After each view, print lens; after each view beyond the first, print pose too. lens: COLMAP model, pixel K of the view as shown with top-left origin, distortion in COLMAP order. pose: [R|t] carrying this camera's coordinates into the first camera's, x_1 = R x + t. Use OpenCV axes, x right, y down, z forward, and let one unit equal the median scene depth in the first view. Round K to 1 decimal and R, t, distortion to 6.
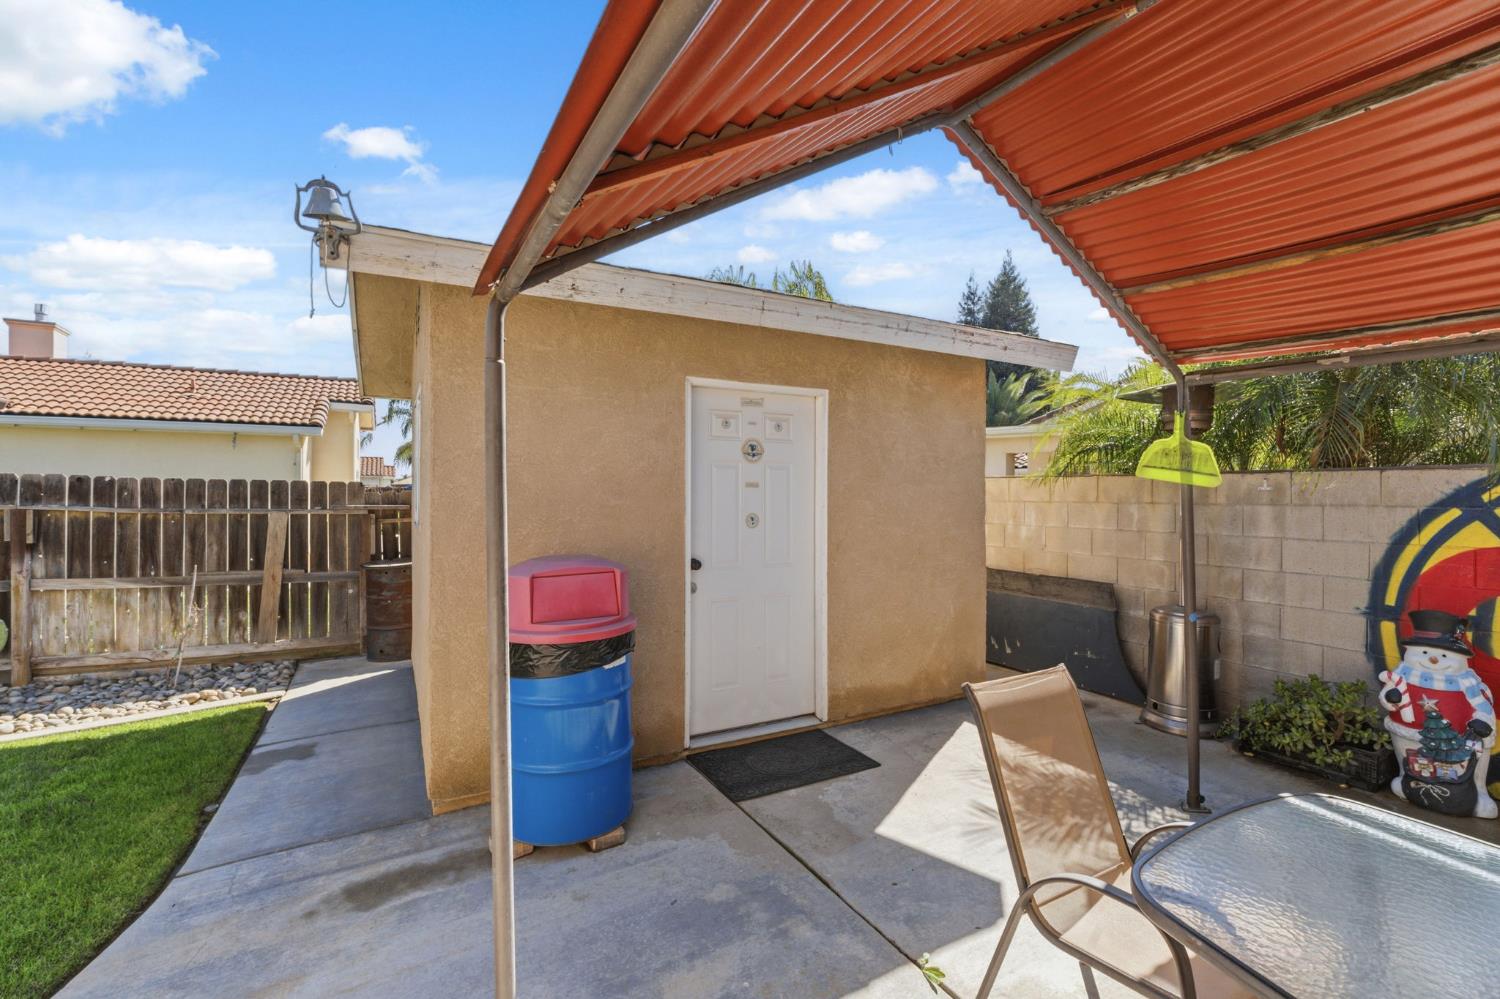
lens RADIAL K [[662.5, 0, 752.1], [0, 662.5, 493.6], [0, 0, 1]] dist [-0.010843, 0.000839]
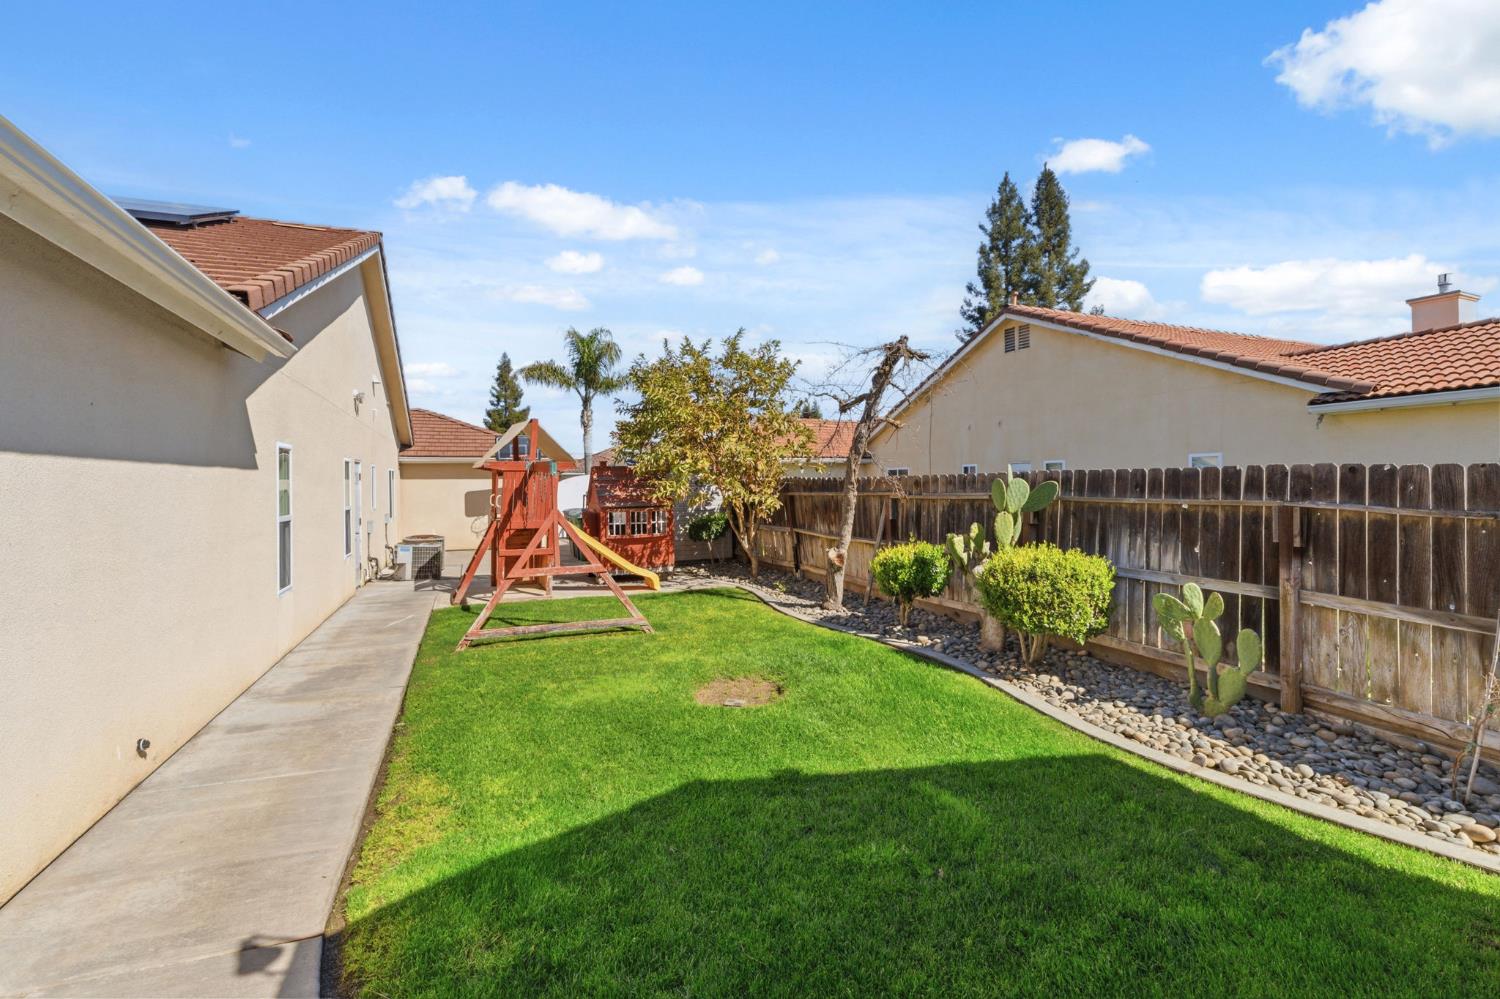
lens RADIAL K [[662.5, 0, 750.7], [0, 662.5, 486.4], [0, 0, 1]] dist [-0.010843, 0.000839]
pose [[-0.118423, 0.003668, -0.992956, -0.178636], [0.007341, 0.999969, 0.002818, -0.008508], [0.992936, -0.006955, -0.118447, 0.390838]]
